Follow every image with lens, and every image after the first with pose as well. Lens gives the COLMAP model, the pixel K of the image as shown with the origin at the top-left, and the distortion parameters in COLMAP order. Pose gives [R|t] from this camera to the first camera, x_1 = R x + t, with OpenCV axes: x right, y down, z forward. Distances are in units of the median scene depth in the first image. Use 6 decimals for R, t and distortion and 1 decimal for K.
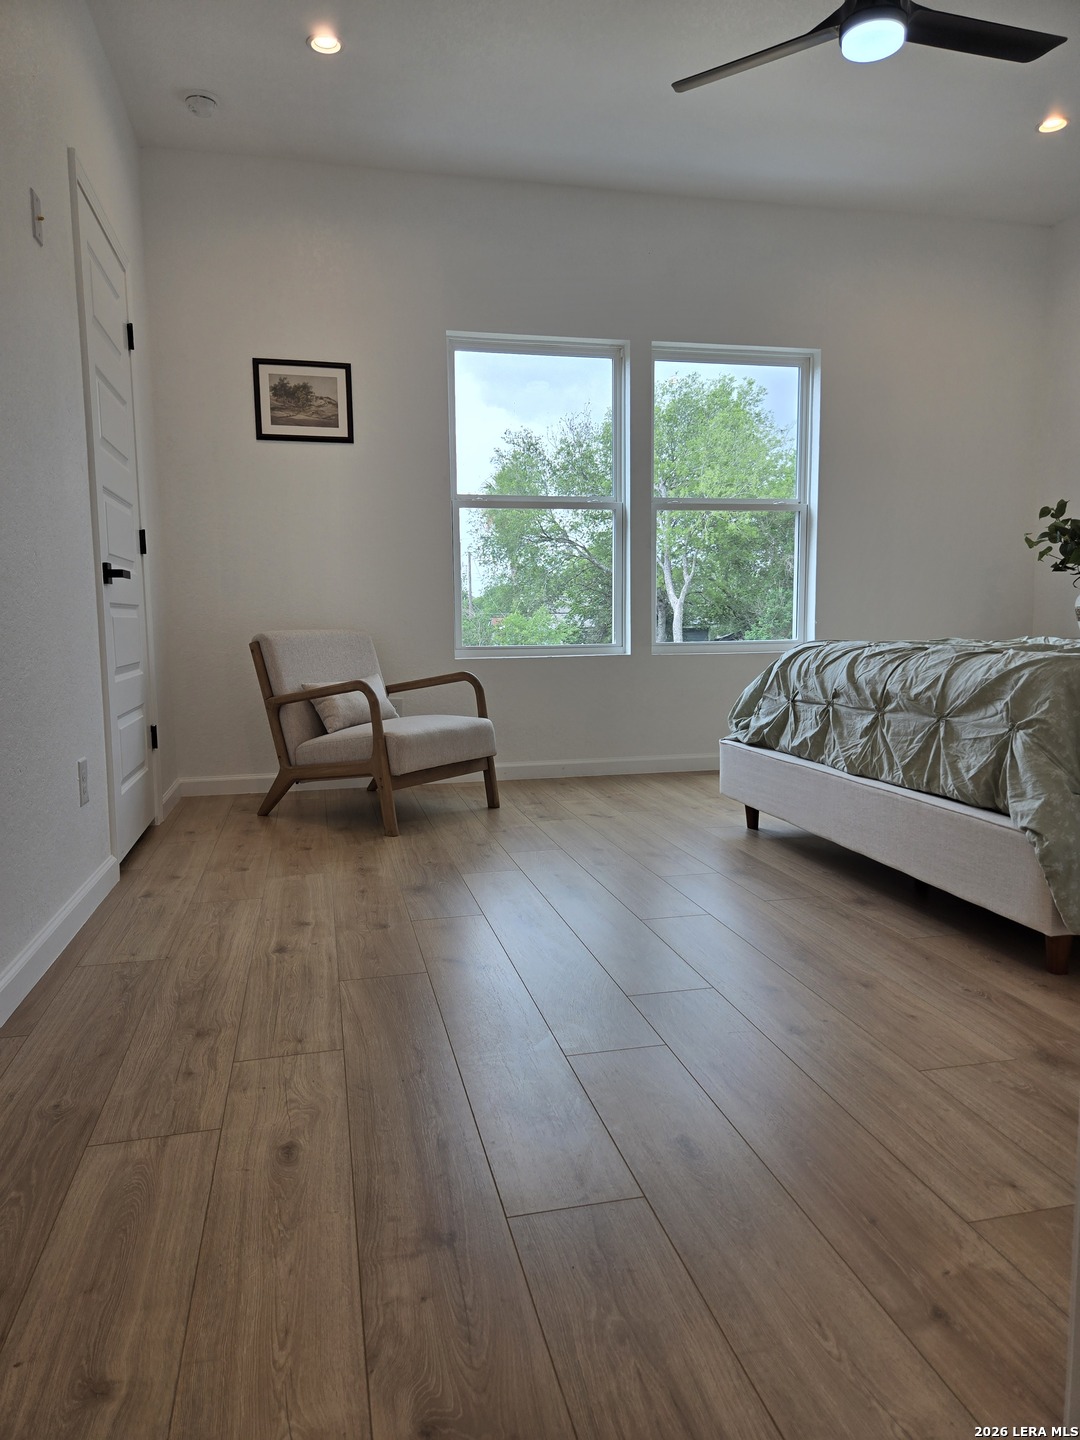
lens RADIAL K [[976.7, 0, 533.4], [0, 976.7, 722.1], [0, 0, 1]] dist [0.069181, -0.056171]
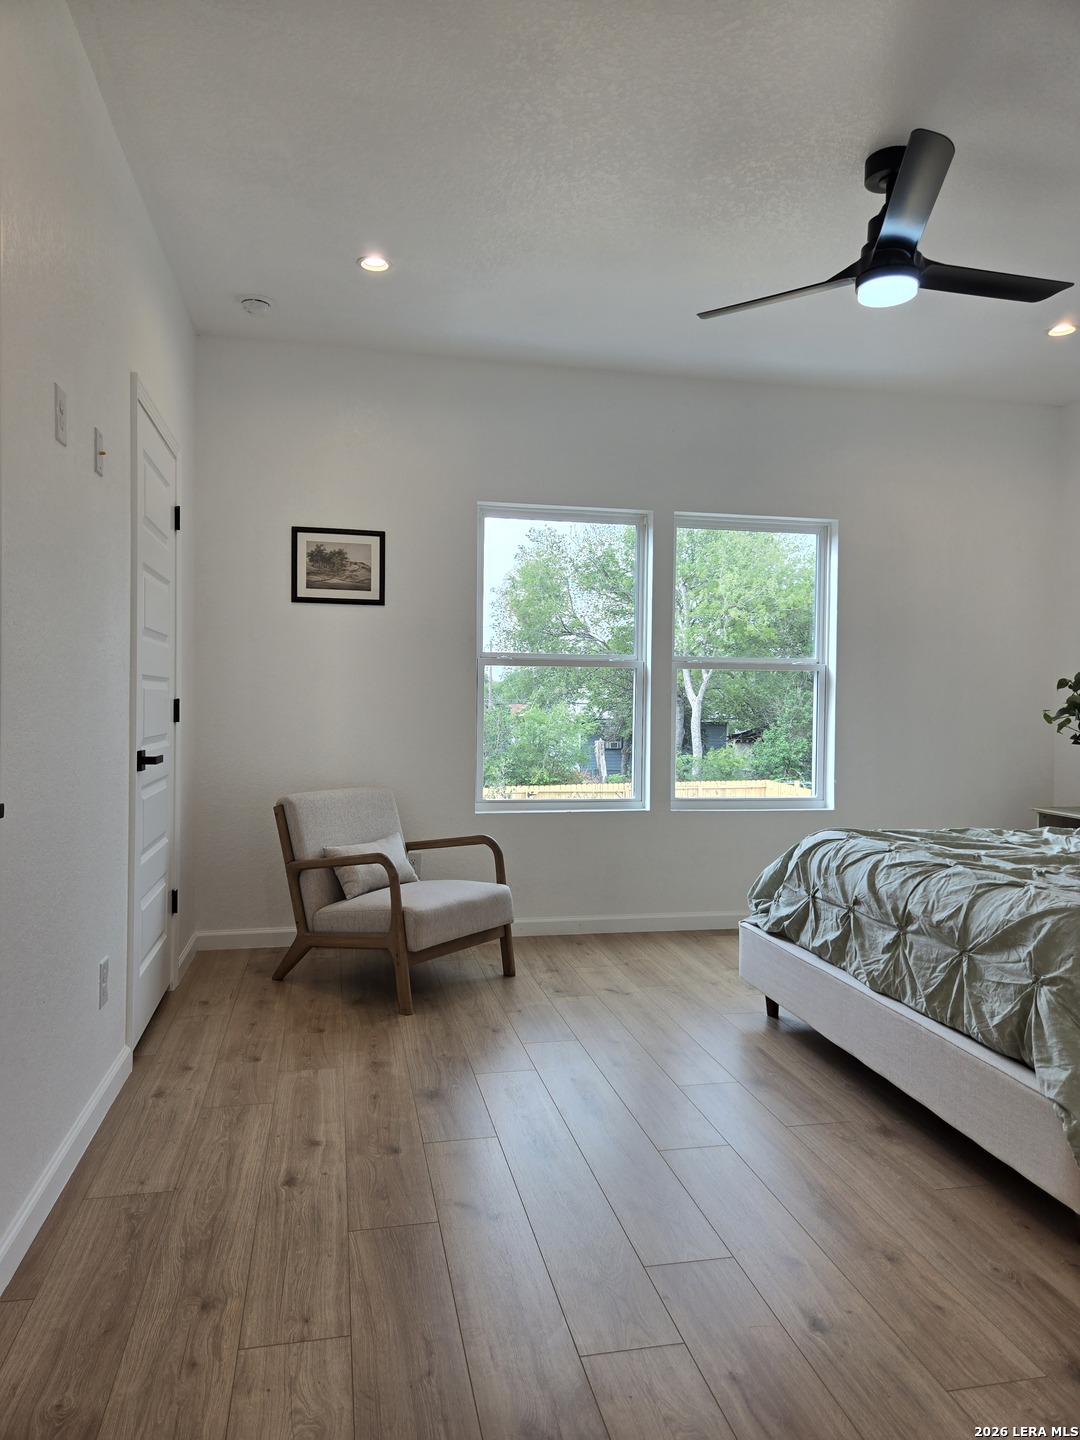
lens RADIAL K [[976.7, 0, 533.4], [0, 976.7, 722.1], [0, 0, 1]] dist [0.069181, -0.056171]
pose [[0.999511, 0.024903, -0.018888, -0.005596], [-0.026545, 0.995371, -0.092371, -0.108110], [0.016500, 0.092827, 0.995546, -0.017144]]
